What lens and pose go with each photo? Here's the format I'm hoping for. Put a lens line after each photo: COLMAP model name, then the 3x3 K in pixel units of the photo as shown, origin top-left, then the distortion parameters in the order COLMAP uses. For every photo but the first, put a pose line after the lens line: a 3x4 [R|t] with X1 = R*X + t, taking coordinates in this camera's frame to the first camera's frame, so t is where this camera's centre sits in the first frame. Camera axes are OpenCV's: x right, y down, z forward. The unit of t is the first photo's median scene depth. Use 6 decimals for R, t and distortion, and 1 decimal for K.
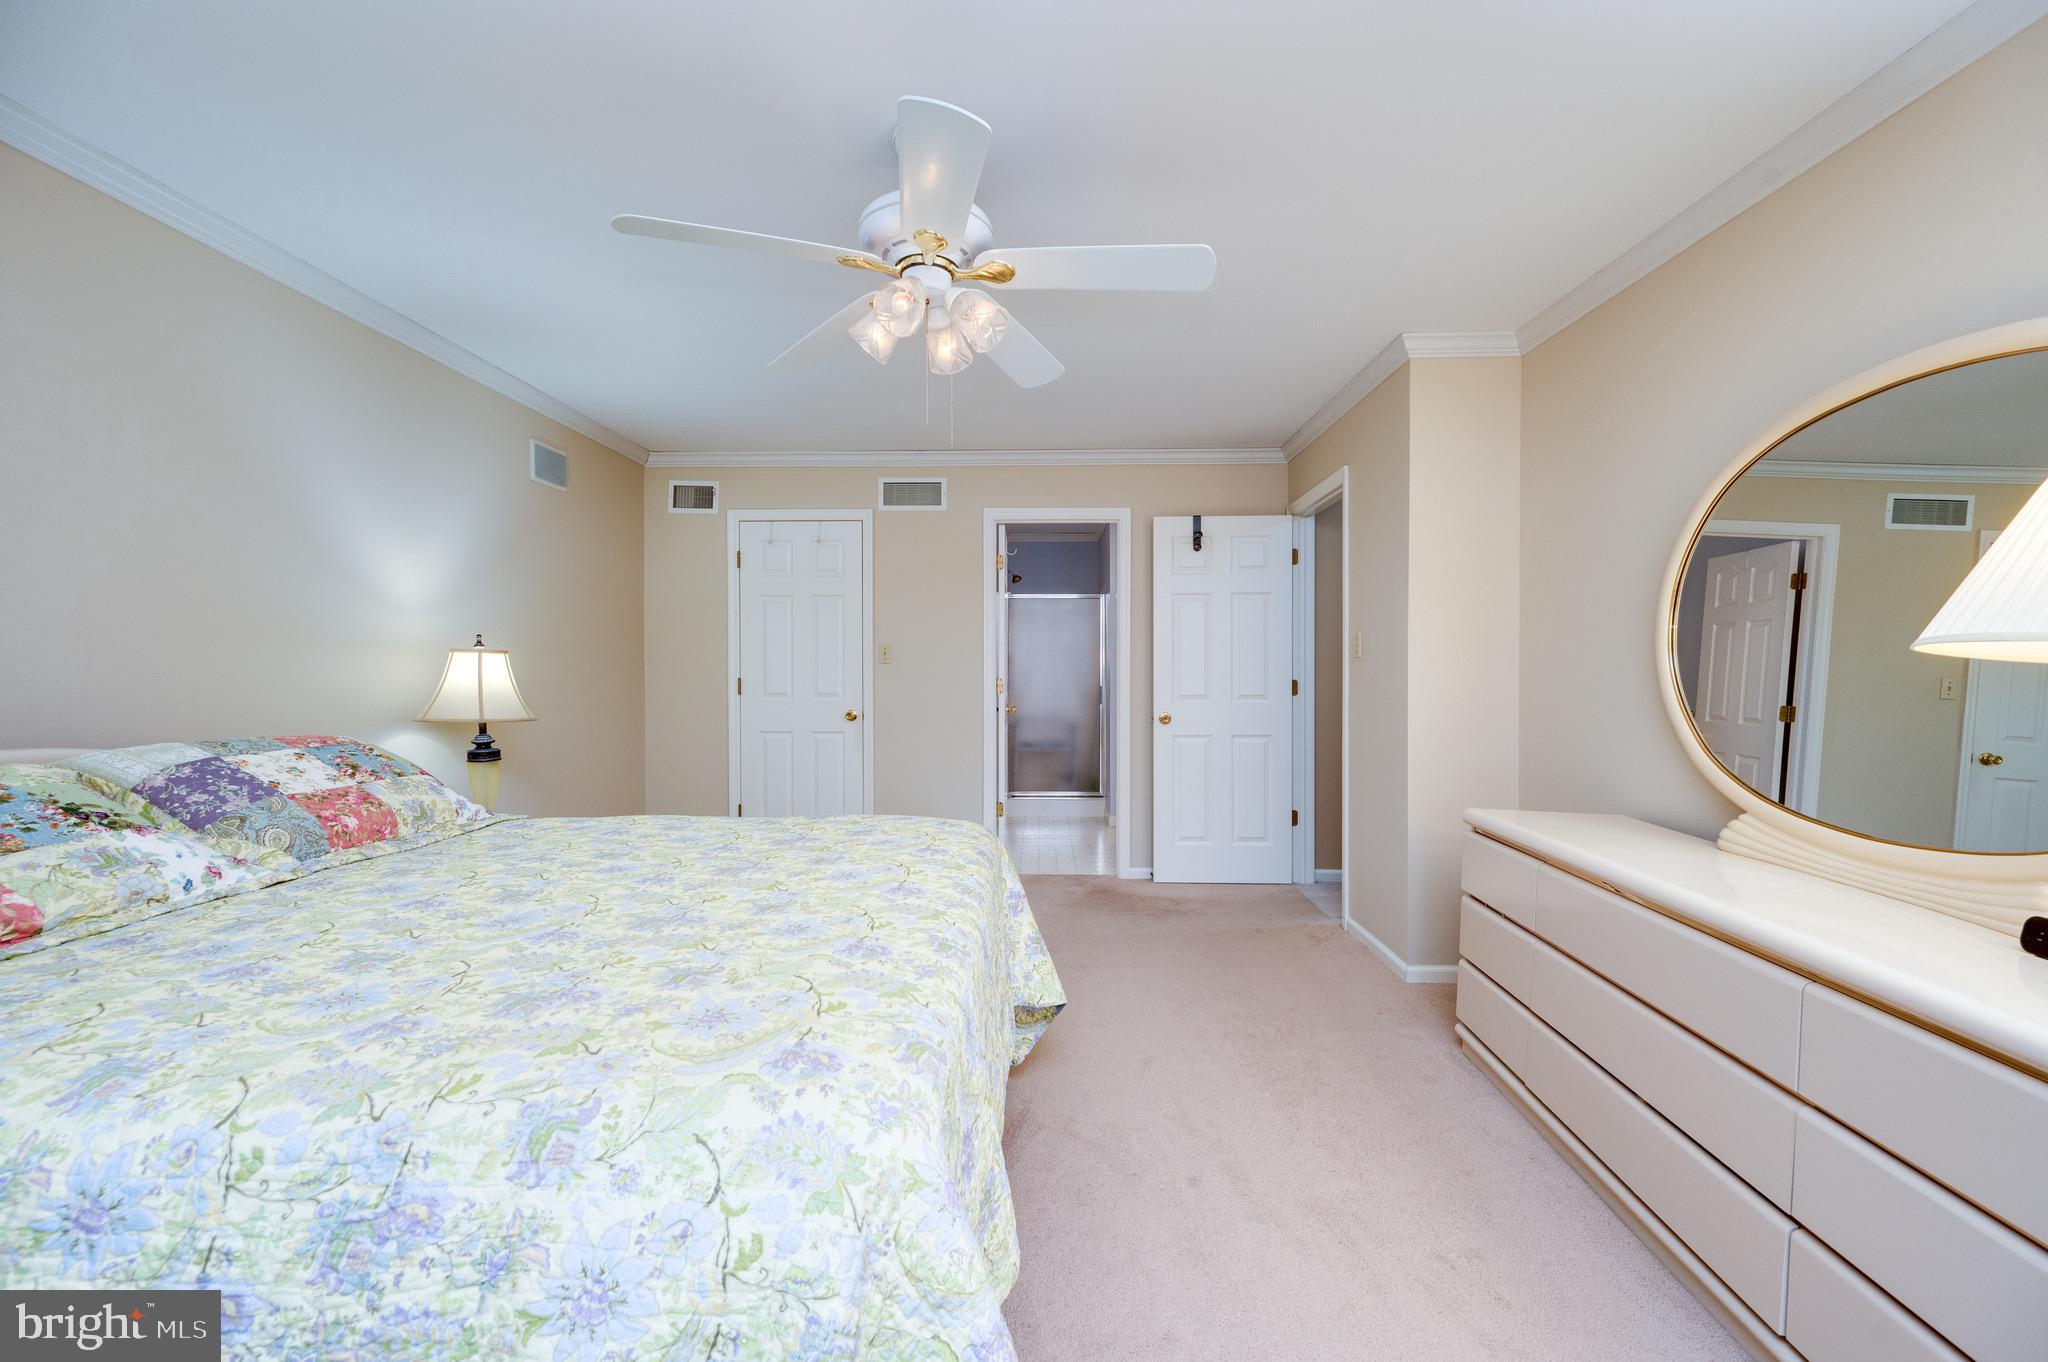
lens RADIAL K [[807.1, 0, 1028.6], [0, 807.1, 687.1], [0, 0, 1]] dist [-0.002628, 0.000337]
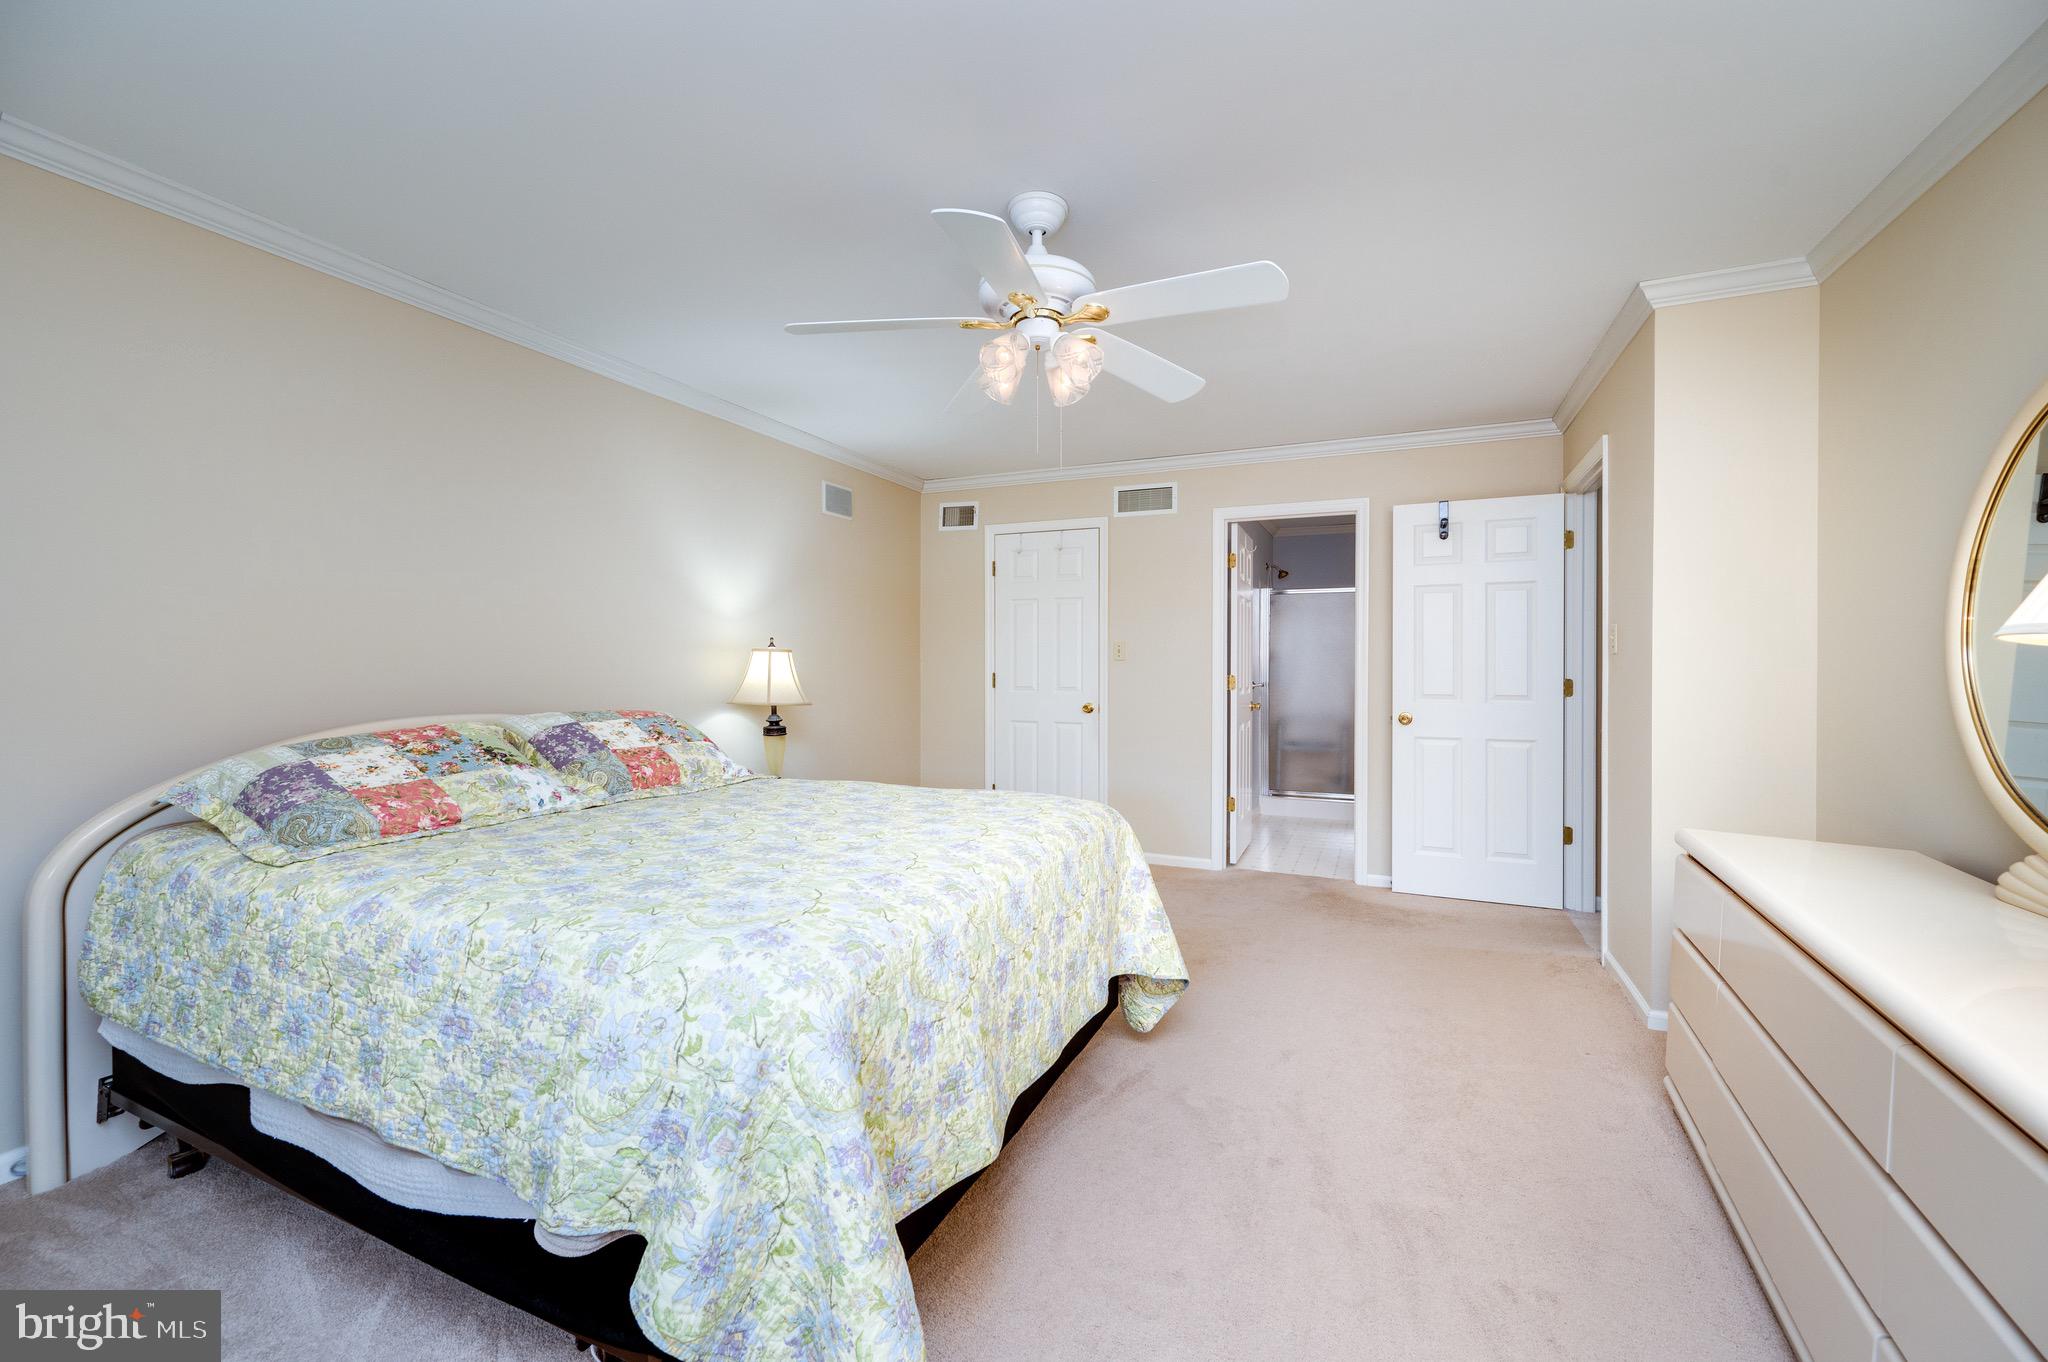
lens RADIAL K [[787.6, 0, 1024.0], [0, 787.6, 681.0], [0, 0, 1]] dist [-0.001390, -0.000111]
pose [[0.932130, 0.010140, -0.361983, 0.354438], [-0.011063, 0.999939, -0.000477, 0.001564], [0.361956, 0.004450, 0.932185, -0.077614]]
